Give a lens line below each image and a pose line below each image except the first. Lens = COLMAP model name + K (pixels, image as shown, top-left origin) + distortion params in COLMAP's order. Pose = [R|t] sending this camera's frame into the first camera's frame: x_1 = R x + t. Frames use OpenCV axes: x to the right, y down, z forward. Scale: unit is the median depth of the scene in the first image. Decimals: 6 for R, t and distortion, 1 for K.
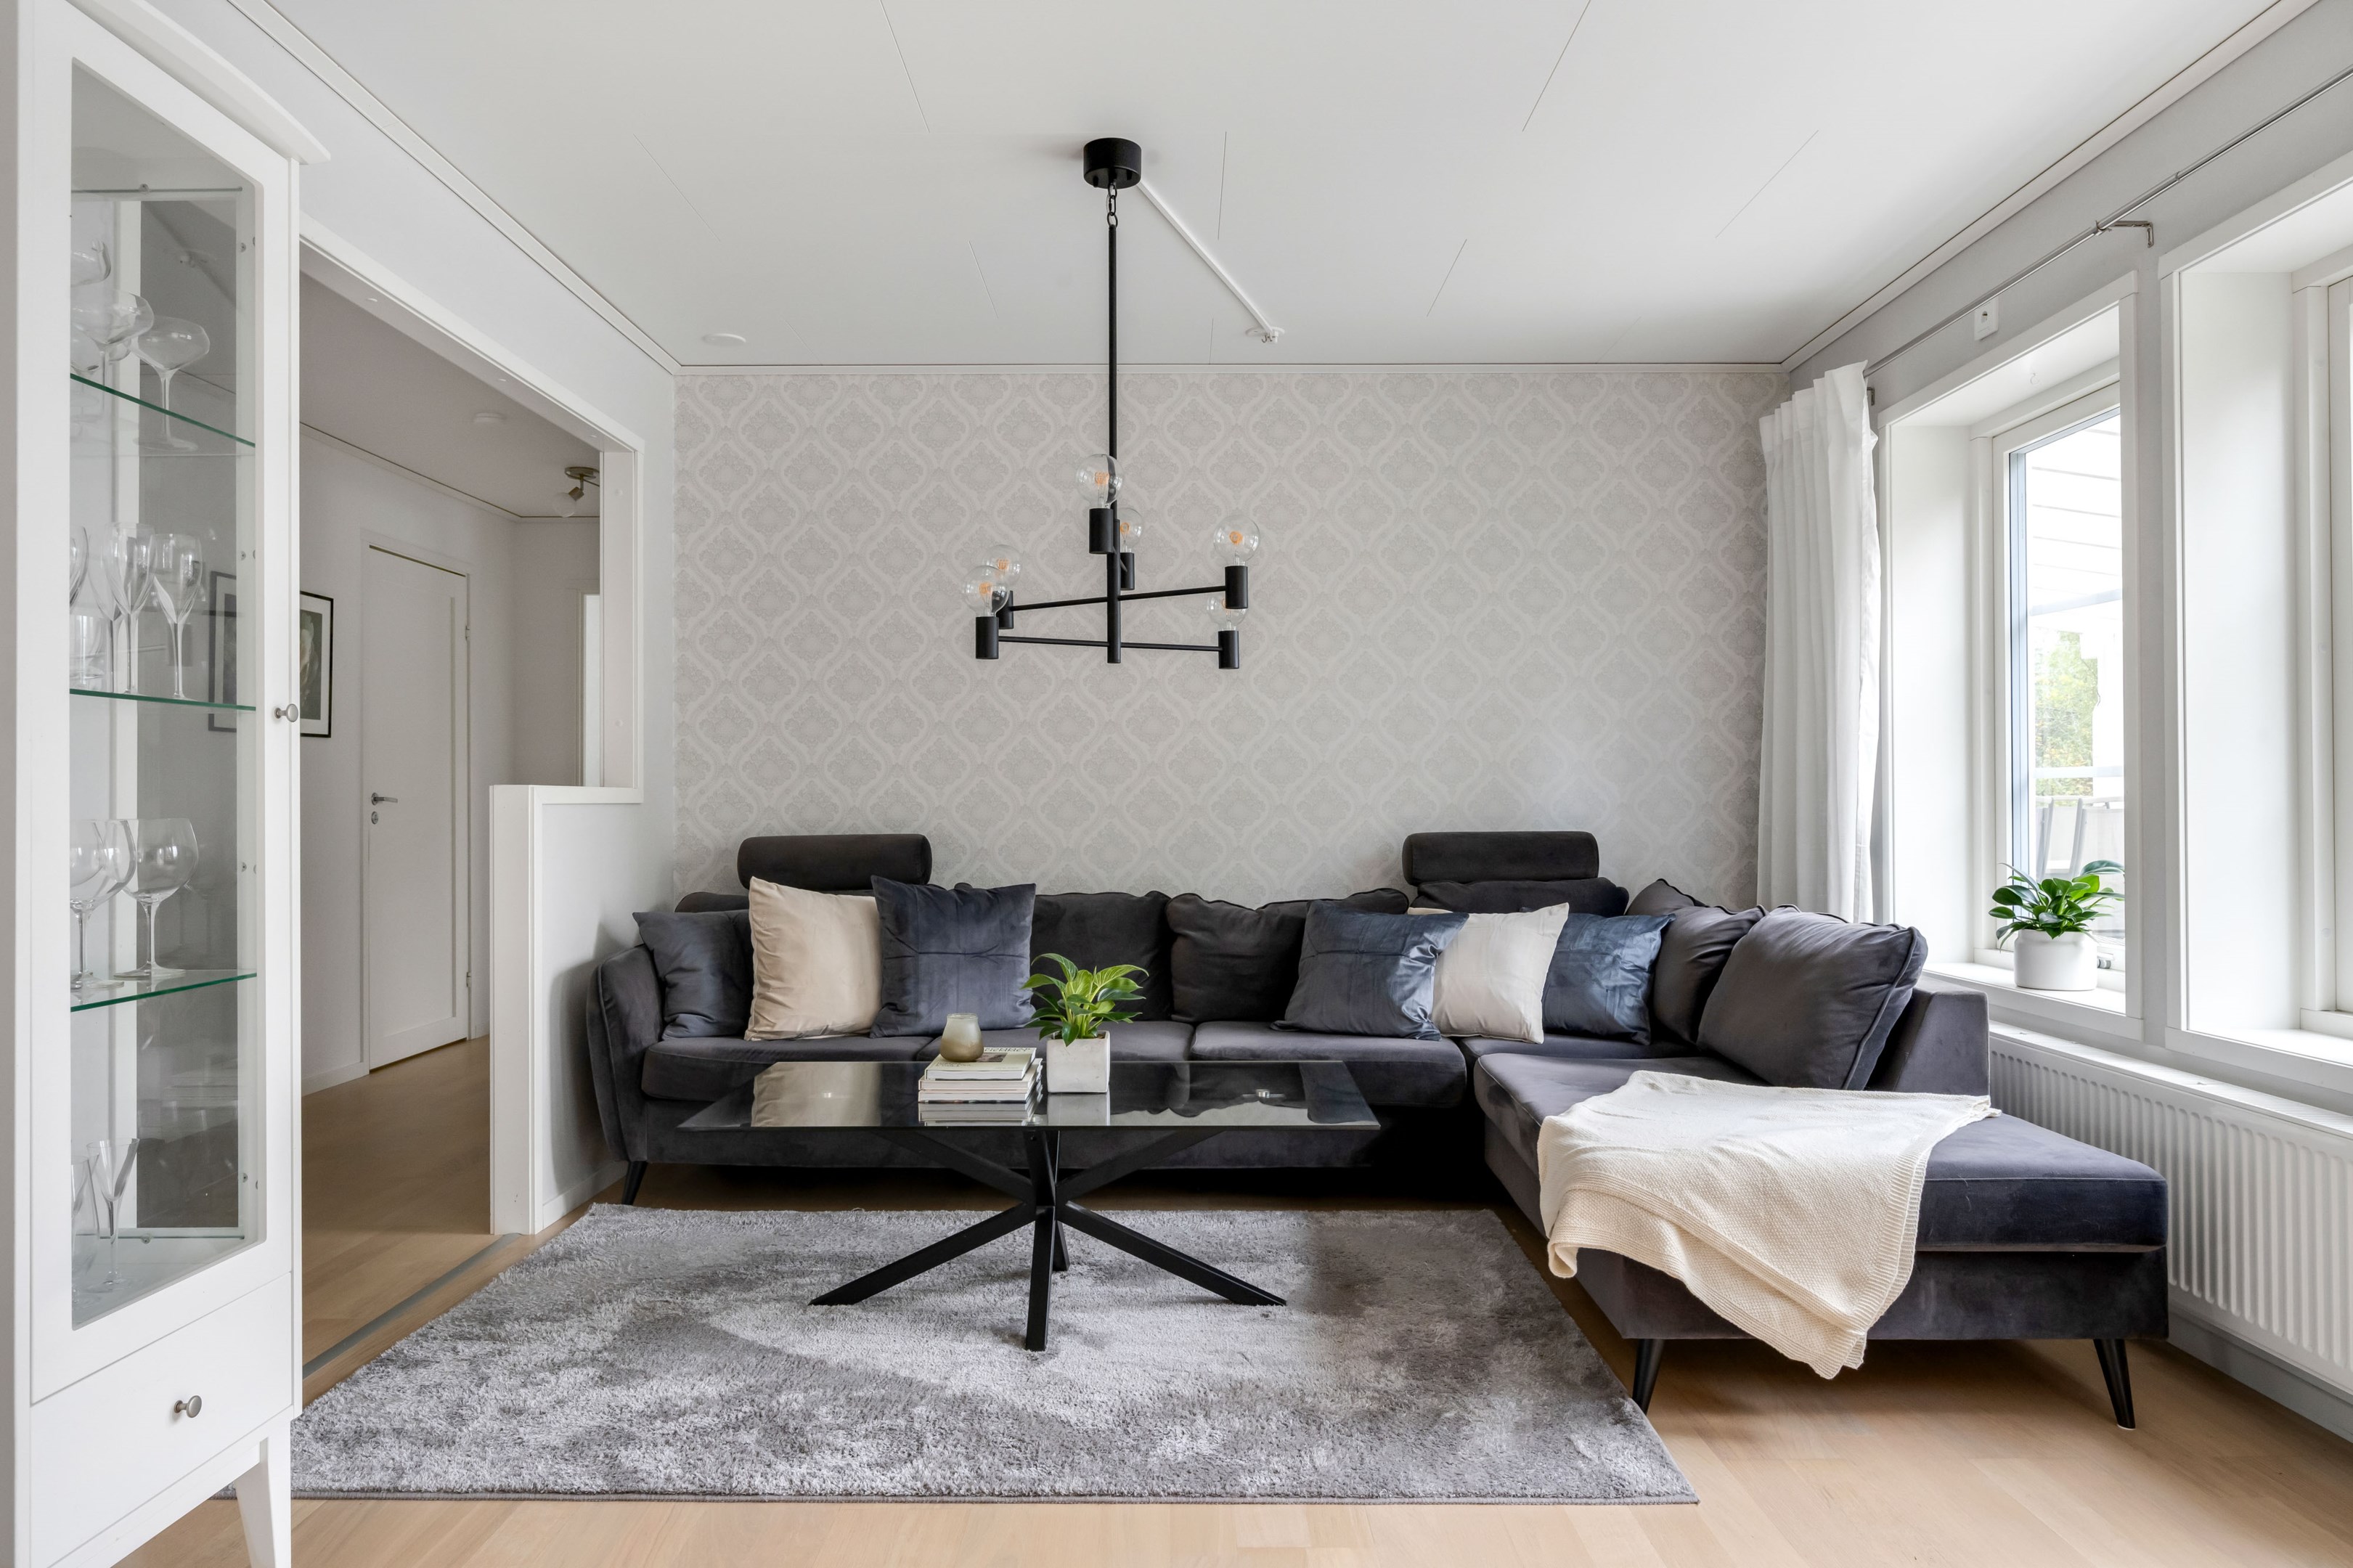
lens RADIAL K [[1549.6, 0, 1178.0], [0, 1549.6, 787.3], [0, 0, 1]] dist [-0.003434, -0.002645]
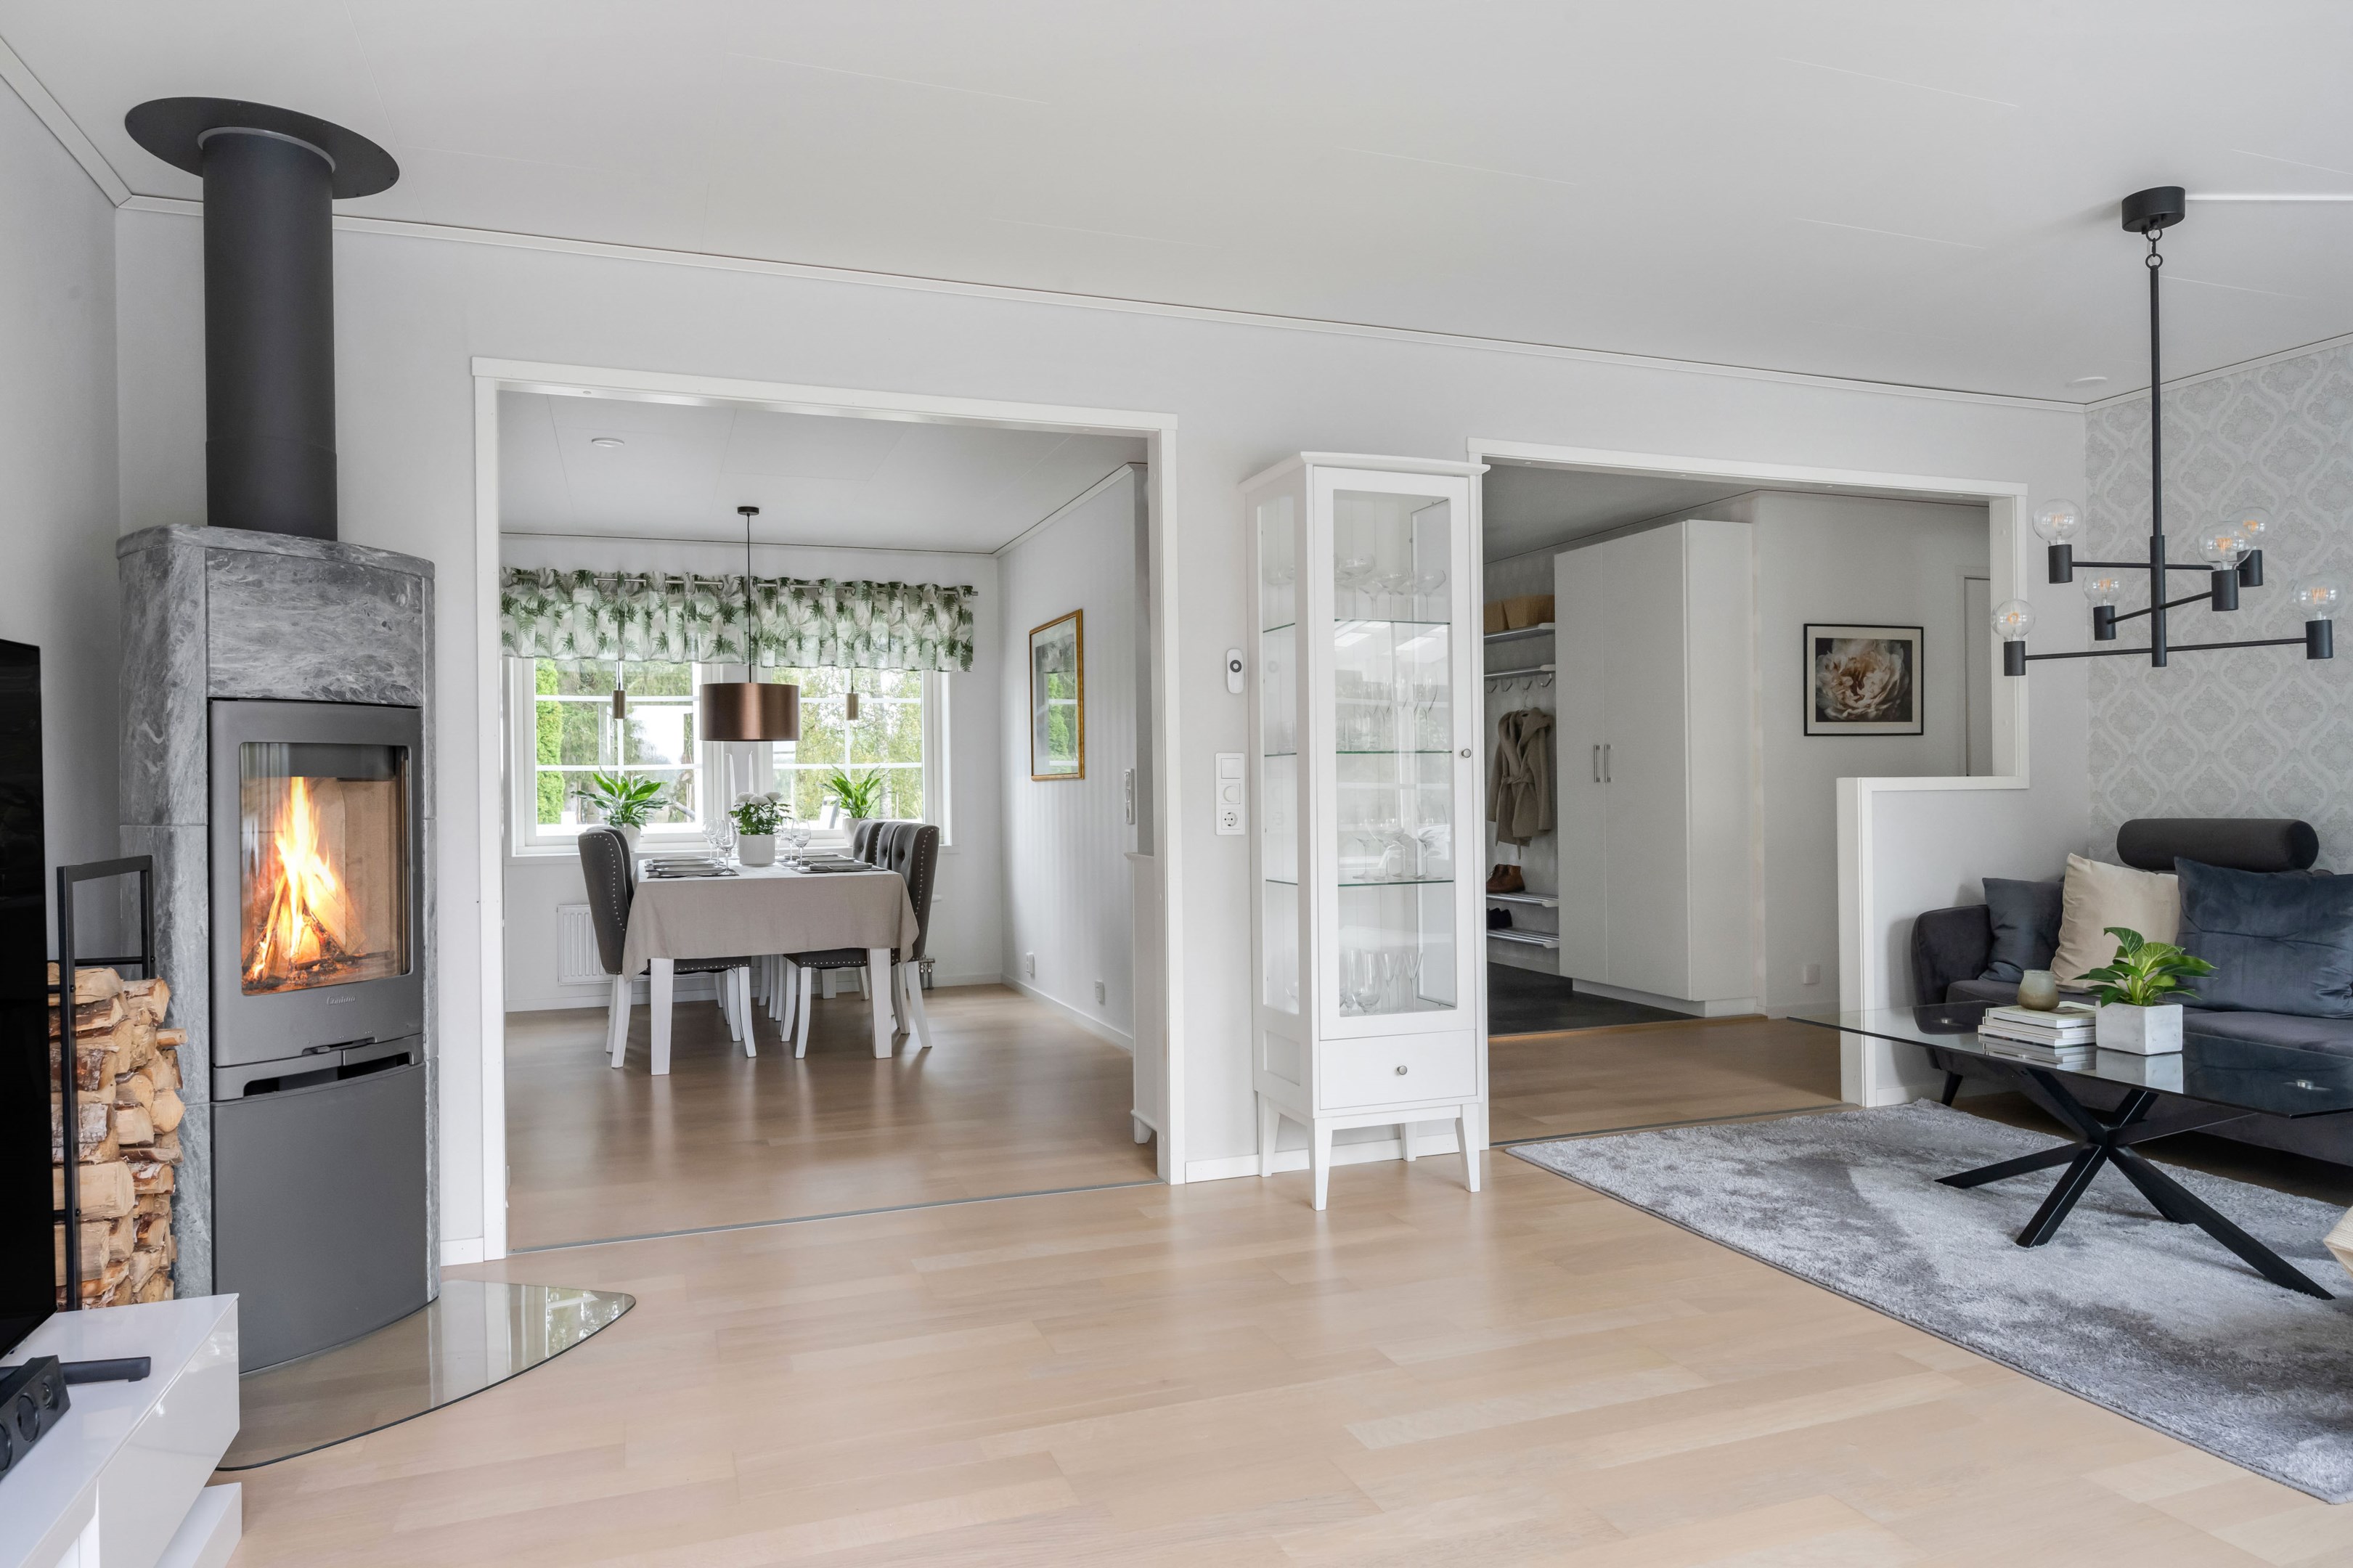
lens RADIAL K [[1549.6, 0, 1179.7], [0, 1549.6, 787.8], [0, 0, 1]] dist [-0.003434, -0.002645]
pose [[0.334529, 0.001653, -0.942384, 0.664978], [0.017612, 0.999813, 0.008005, -0.013618], [0.942221, -0.019275, 0.334437, -0.017741]]
